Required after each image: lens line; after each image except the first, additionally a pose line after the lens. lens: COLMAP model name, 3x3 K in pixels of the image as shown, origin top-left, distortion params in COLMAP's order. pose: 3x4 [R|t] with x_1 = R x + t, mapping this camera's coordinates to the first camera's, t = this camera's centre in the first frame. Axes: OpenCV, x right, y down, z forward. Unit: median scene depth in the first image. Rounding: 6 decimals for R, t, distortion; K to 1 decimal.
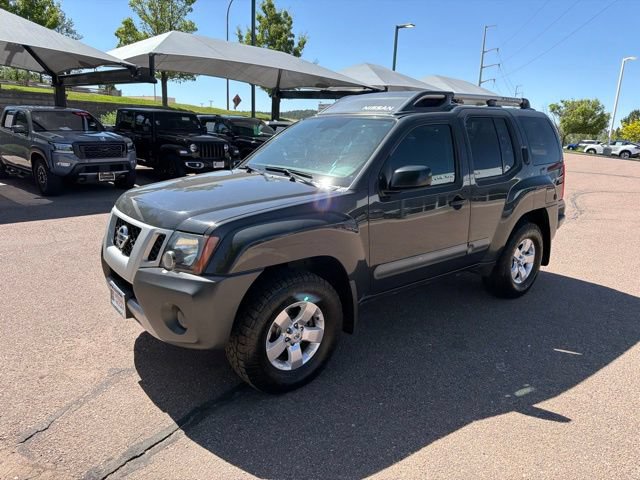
lens RADIAL K [[452.9, 0, 319.1], [0, 452.9, 237.8], [0, 0, 1]] dist [0.034678, -0.039890]
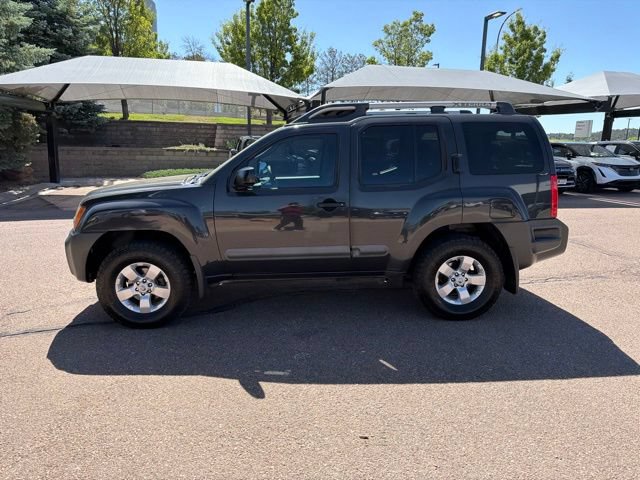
lens RADIAL K [[449.2, 0, 317.5], [0, 449.2, 237.3], [0, 0, 1]] dist [0.036868, -0.039878]
pose [[0.828220, 0.089153, -0.553267, 0.322908], [-0.118170, 0.992849, -0.016908, 0.006947], [0.547803, 0.079383, 0.832833, 0.041084]]
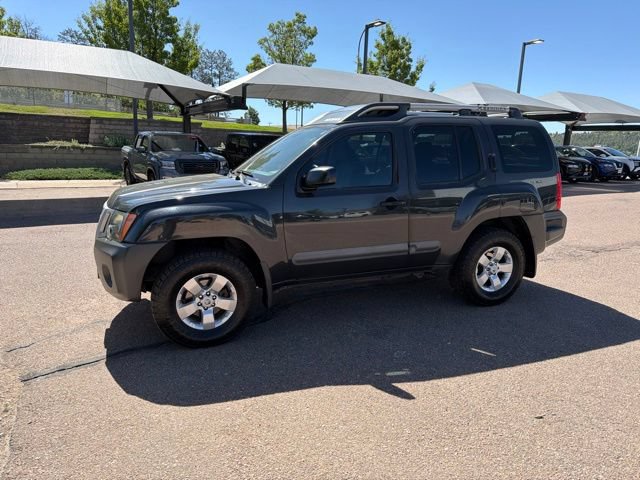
lens RADIAL K [[452.9, 0, 319.1], [0, 452.9, 237.8], [0, 0, 1]] dist [0.034678, -0.039890]
pose [[0.957848, 0.046085, -0.283554, 0.165804], [-0.060406, 0.997291, -0.041967, 0.022014], [0.280852, 0.057326, 0.958038, -0.028061]]
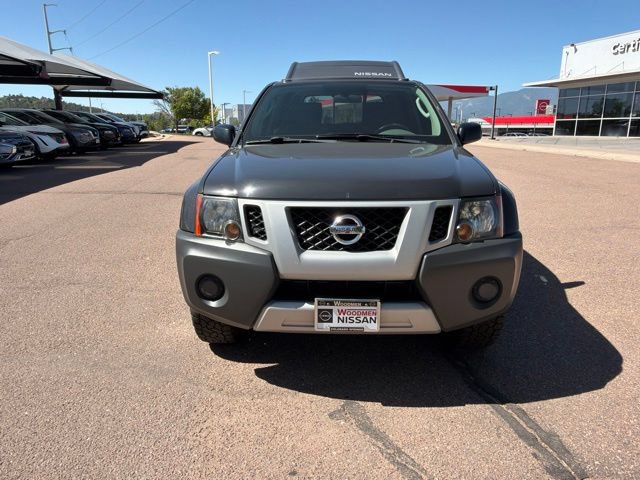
lens RADIAL K [[452.9, 0, 319.1], [0, 452.9, 237.8], [0, 0, 1]] dist [0.034678, -0.039890]
pose [[0.663519, -0.215348, 0.716497, -0.289041], [0.198117, 0.974066, 0.109294, -0.022633], [-0.721452, 0.069432, 0.688975, 0.151877]]
